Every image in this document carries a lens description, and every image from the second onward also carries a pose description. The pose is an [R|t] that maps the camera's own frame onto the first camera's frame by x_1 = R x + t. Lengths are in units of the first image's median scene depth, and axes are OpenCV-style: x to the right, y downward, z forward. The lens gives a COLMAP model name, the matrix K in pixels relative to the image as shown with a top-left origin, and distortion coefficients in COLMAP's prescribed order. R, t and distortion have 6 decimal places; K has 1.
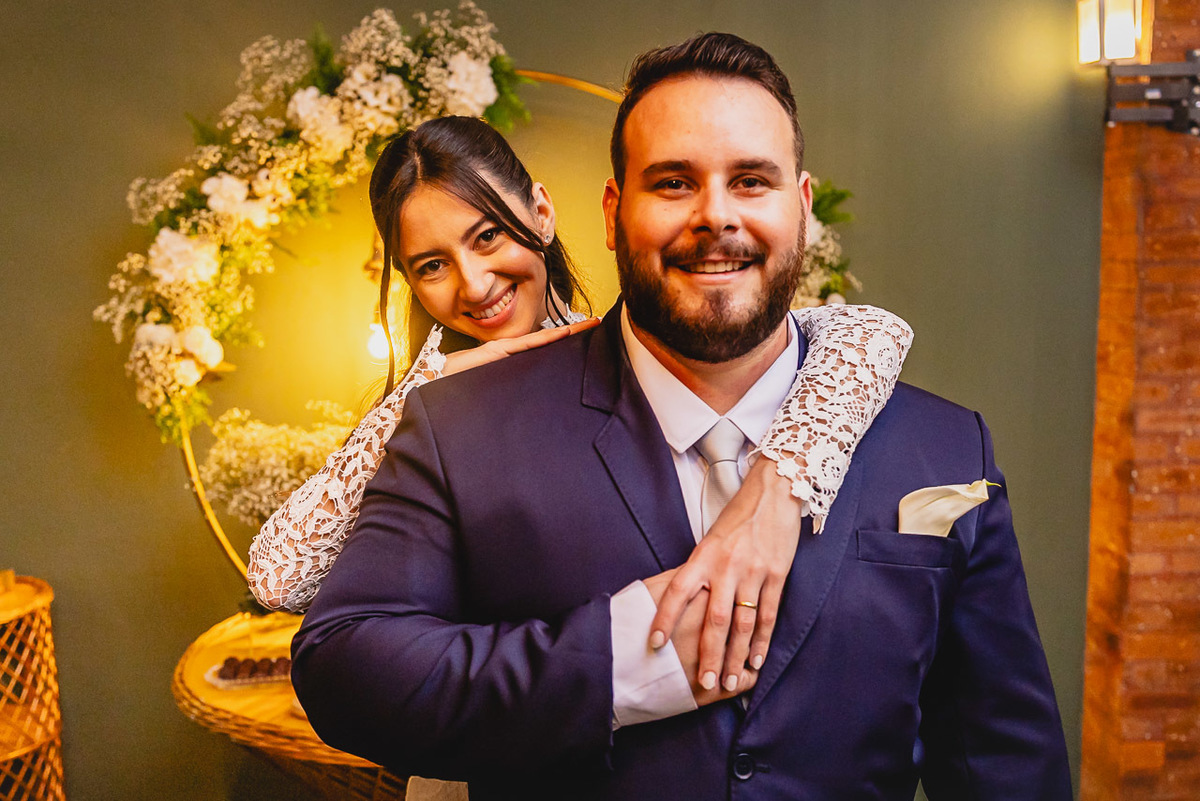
lens RADIAL K [[1249.6, 0, 576.5], [0, 1249.6, 427.0], [0, 0, 1]] dist [-0.004967, 0.000000]
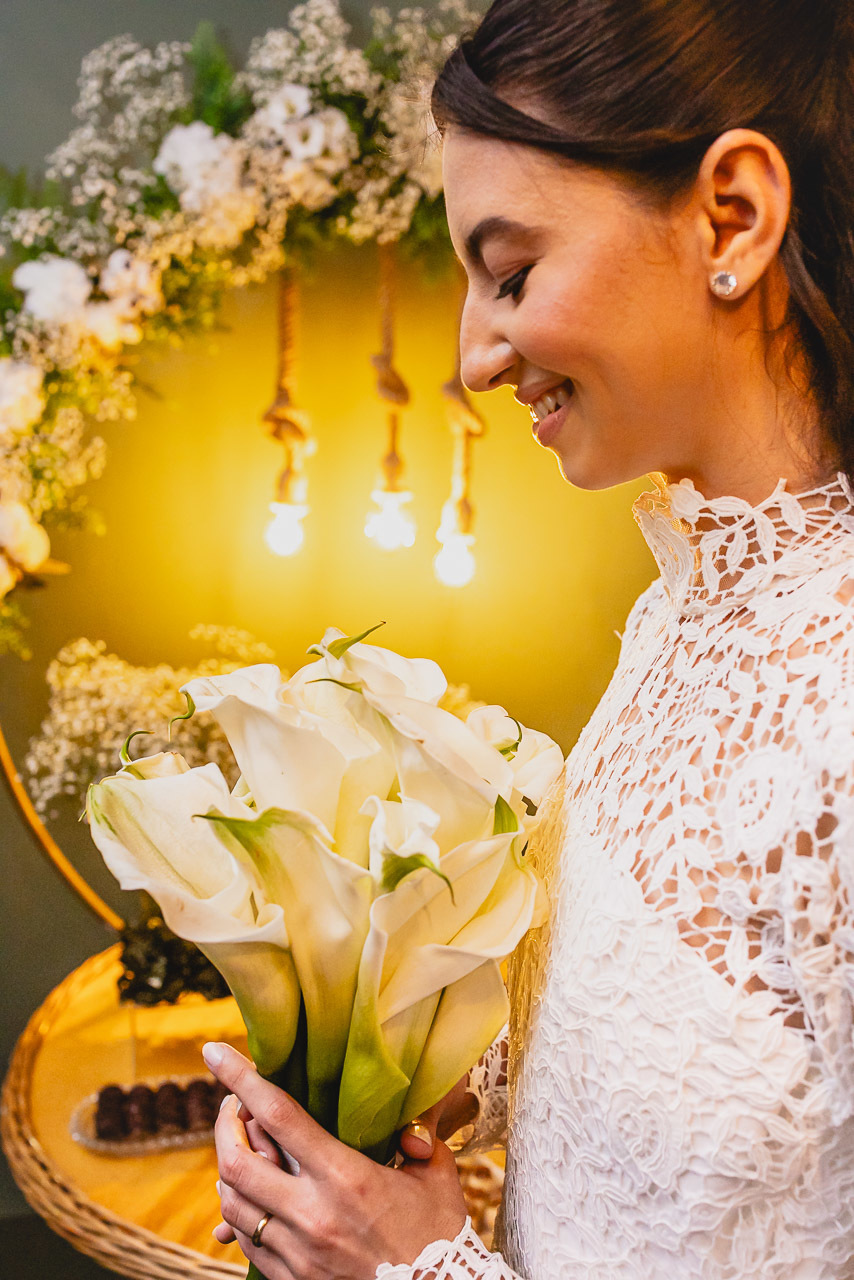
lens RADIAL K [[1220.8, 0, 422.6], [0, 1220.8, 651.3], [0, 0, 1]] dist [-0.005609, 0.000000]
pose [[0.992319, 0.009624, 0.123328, -0.174359], [-0.015615, 0.998739, 0.047704, -0.038860], [-0.122713, -0.049263, 0.991219, 0.369969]]
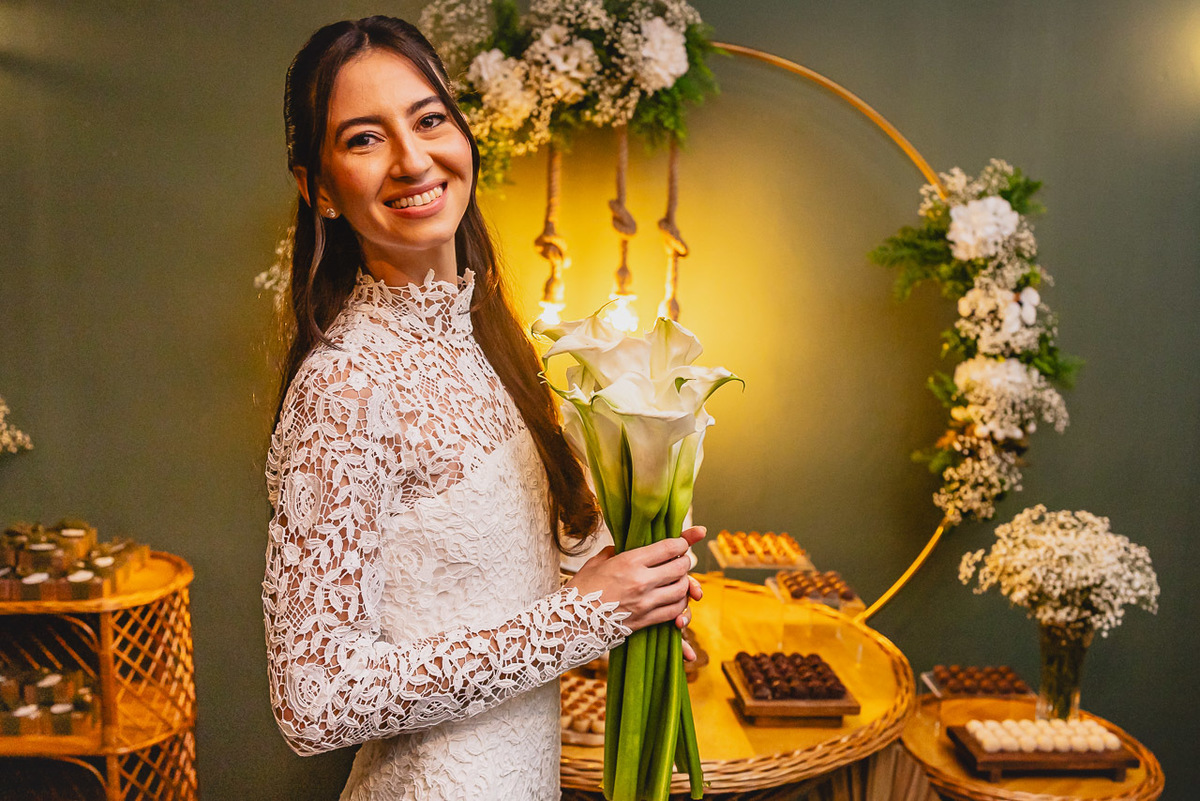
lens RADIAL K [[1128.7, 0, 585.4], [0, 1128.7, 407.1], [0, 0, 1]] dist [-0.013967, 0.000000]
pose [[0.999275, 0.033016, 0.018974, -0.152201], [-0.033164, 0.999421, 0.007540, -0.010188], [-0.018714, -0.008163, 0.999792, 0.144316]]
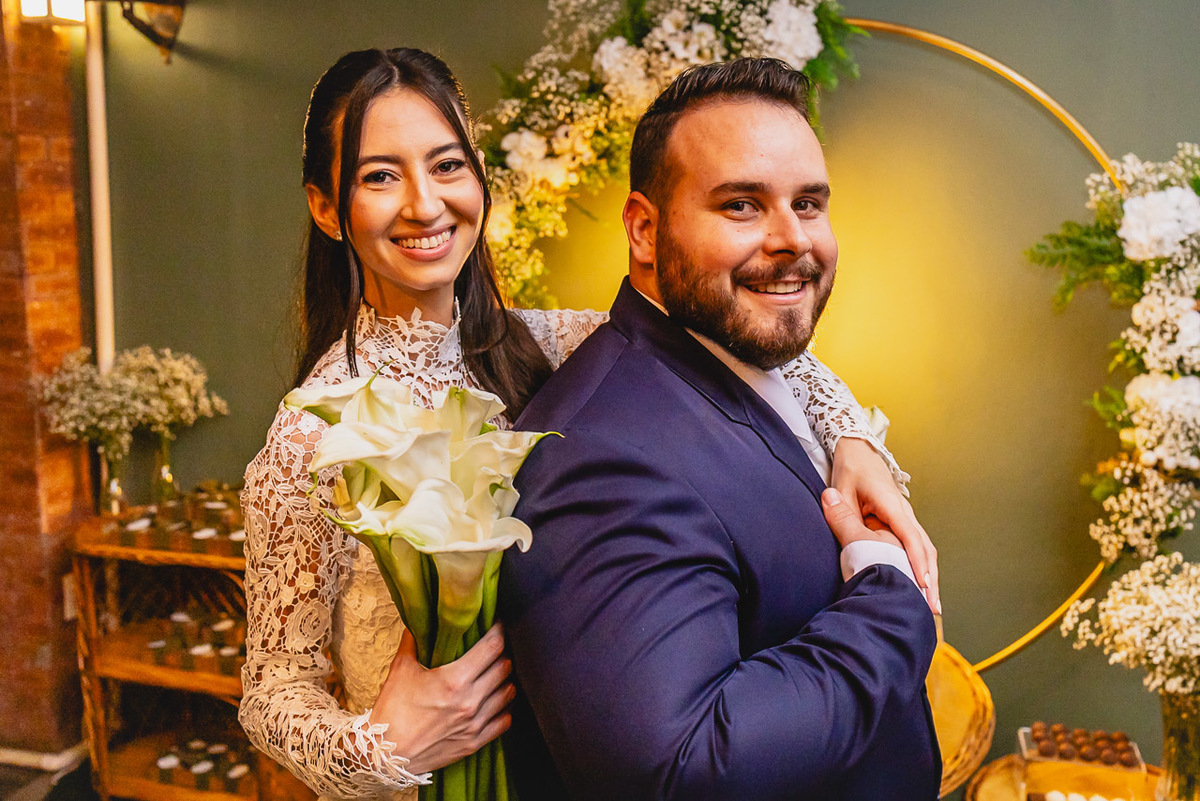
lens RADIAL K [[1128.7, 0, 629.6], [0, 1128.7, 402.1], [0, 0, 1]] dist [-0.013967, 0.000000]
pose [[0.962351, 0.085846, -0.257897, 0.033930], [-0.073682, 0.995681, 0.056484, -0.051216], [0.261632, -0.035355, 0.964520, 0.188953]]
